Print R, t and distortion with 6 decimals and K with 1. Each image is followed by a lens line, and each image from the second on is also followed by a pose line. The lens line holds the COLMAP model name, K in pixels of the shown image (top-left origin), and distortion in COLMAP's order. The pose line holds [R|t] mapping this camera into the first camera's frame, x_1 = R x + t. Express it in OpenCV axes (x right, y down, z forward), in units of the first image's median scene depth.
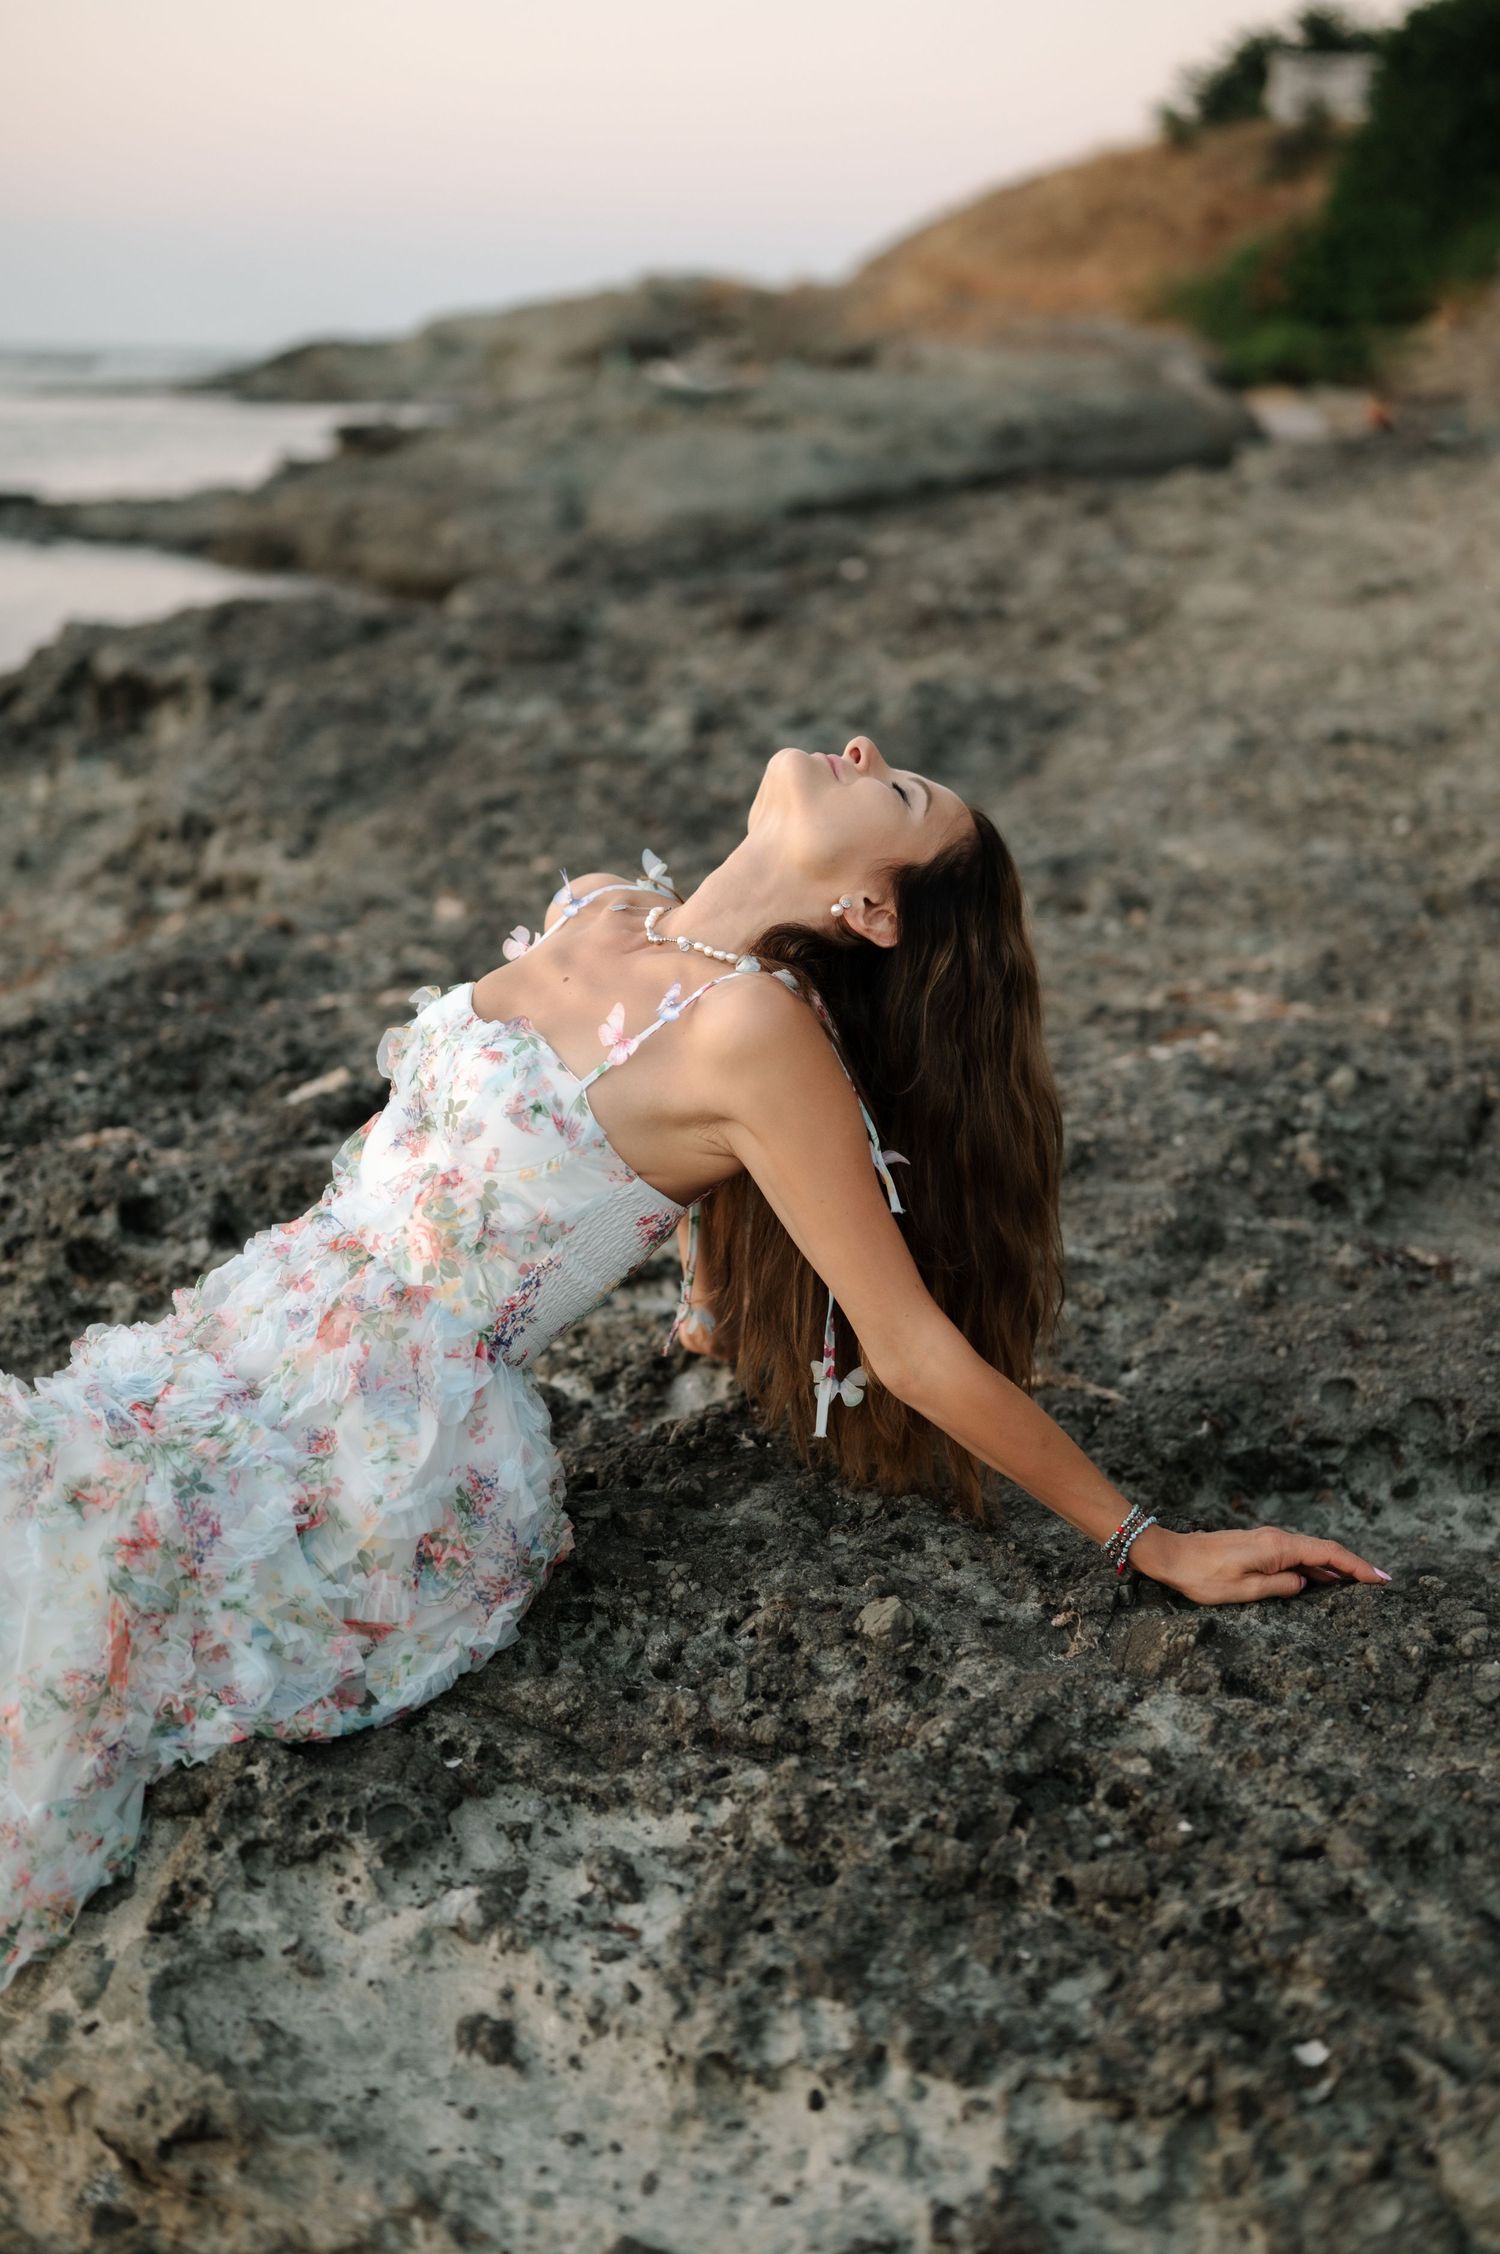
lens RADIAL K [[3361.1, 0, 750.0], [0, 3361.1, 1127.0], [0, 0, 1]] dist [0.002268, -0.068237]
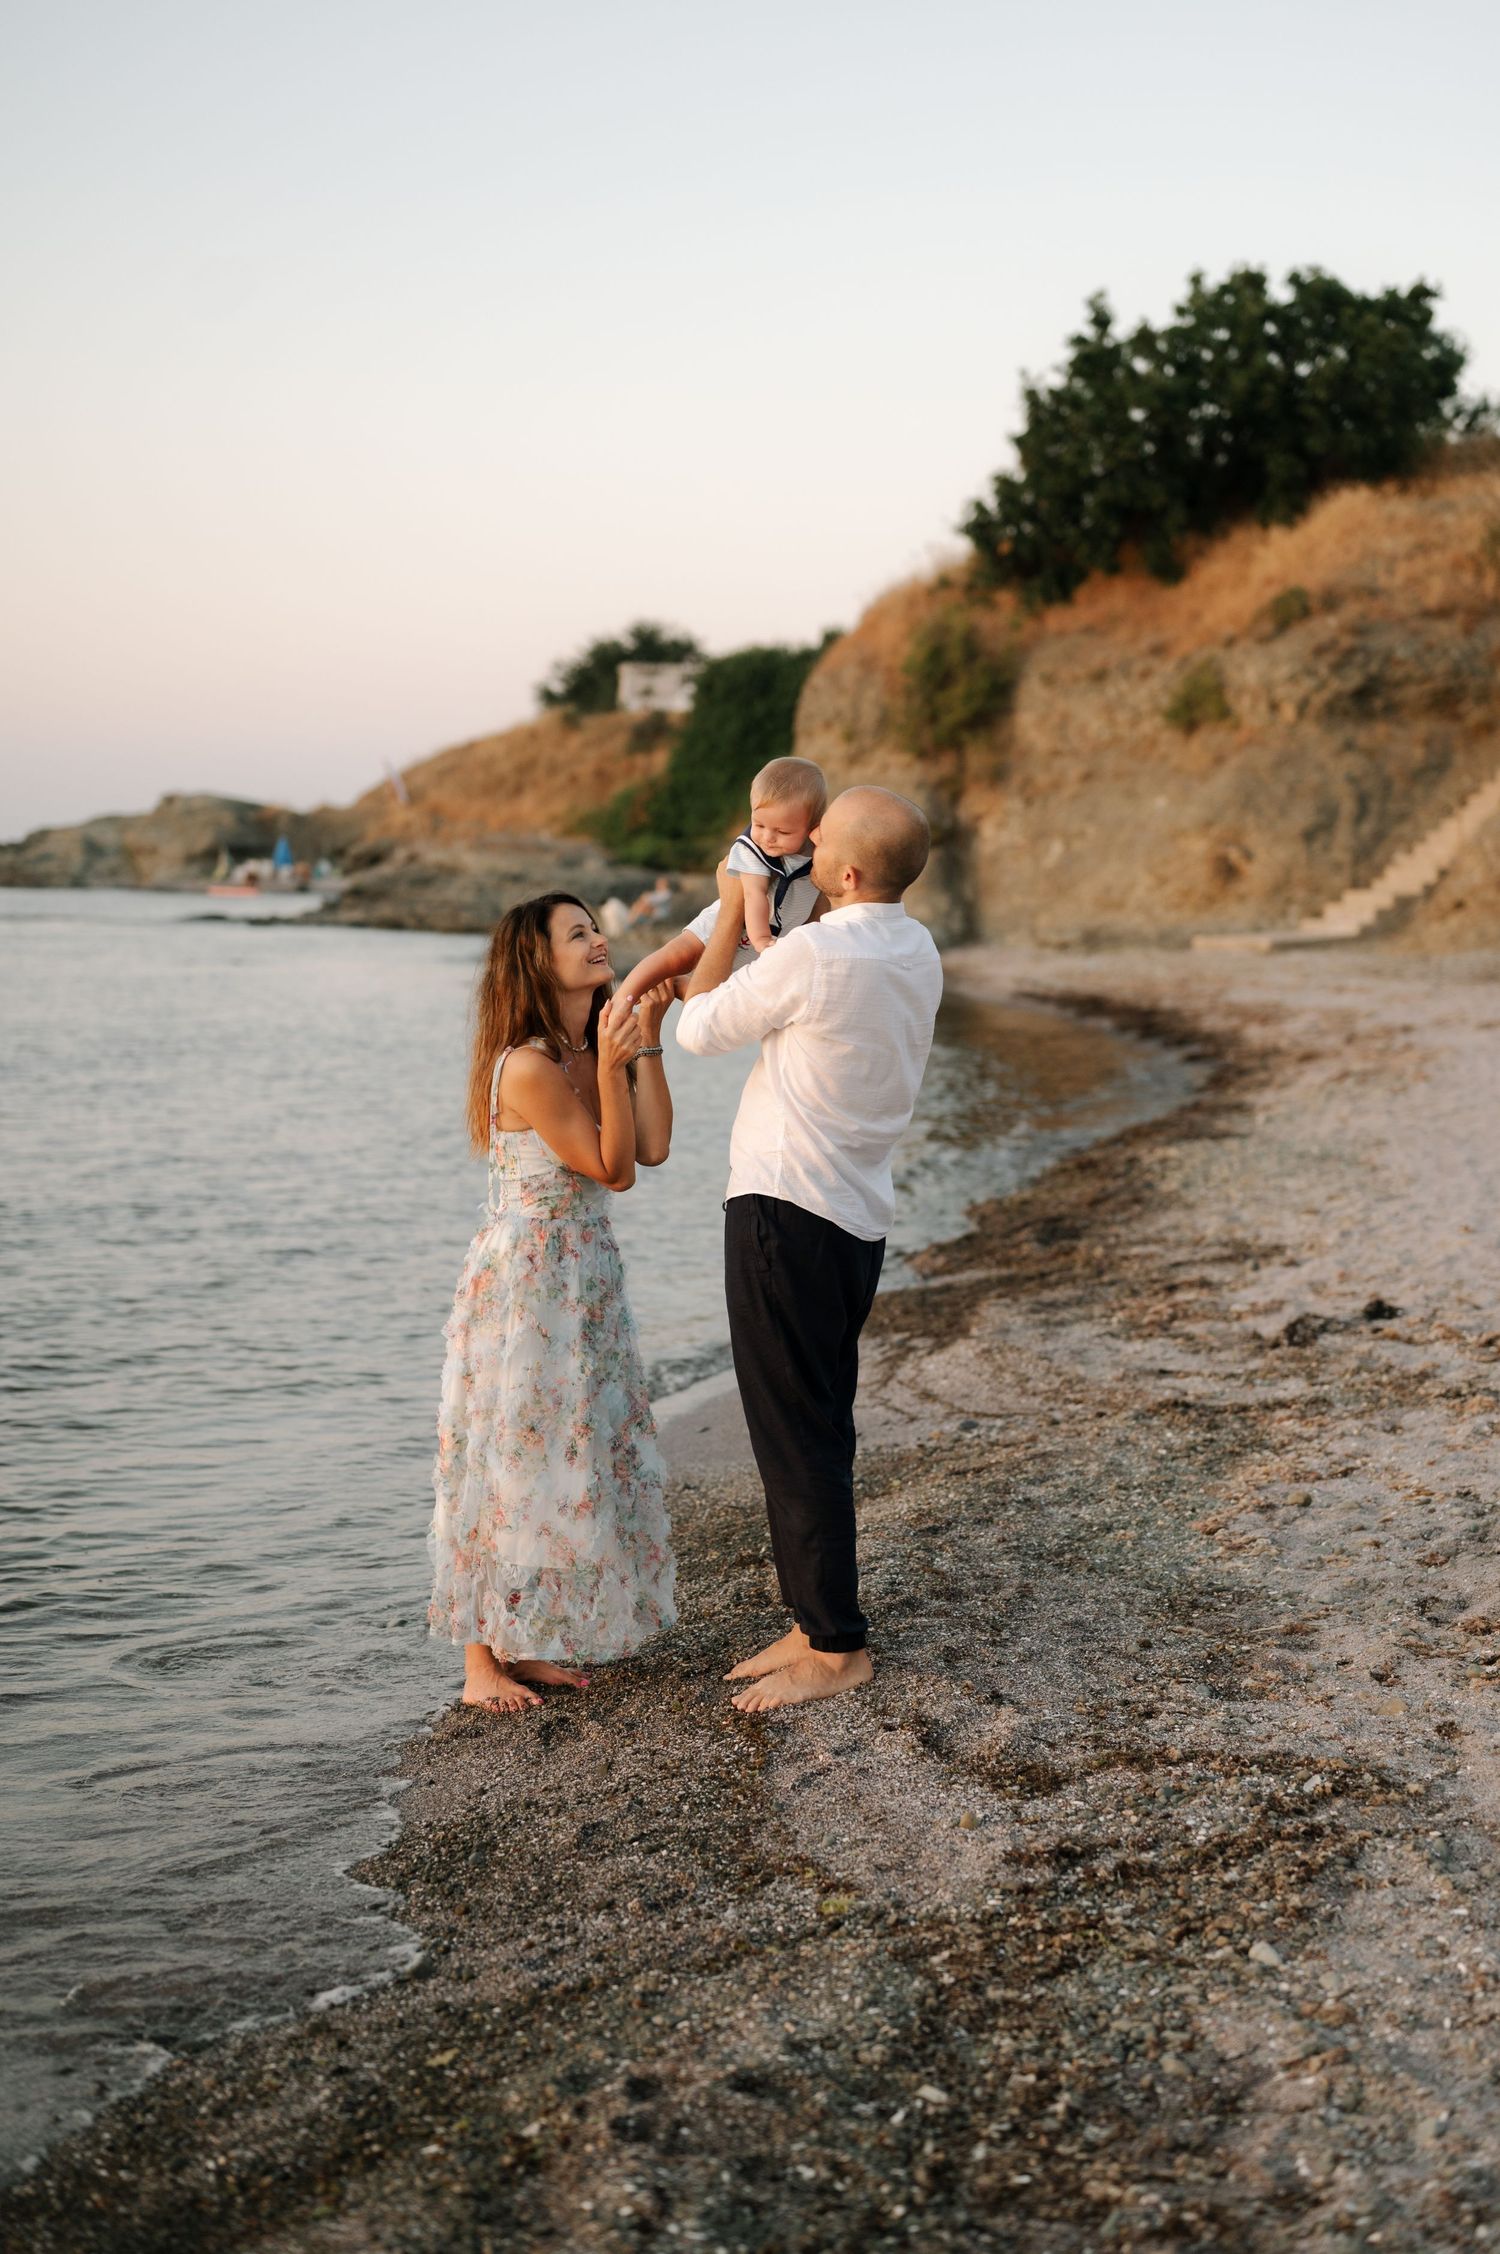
lens RADIAL K [[3361.1, 0, 750.0], [0, 3361.1, 1127.0], [0, 0, 1]] dist [0.002268, -0.068237]
pose [[0.978891, -0.021728, 0.203226, -1.523639], [0.050200, 0.989434, -0.136013, 1.538208], [-0.198124, 0.143344, 0.969639, -6.991835]]
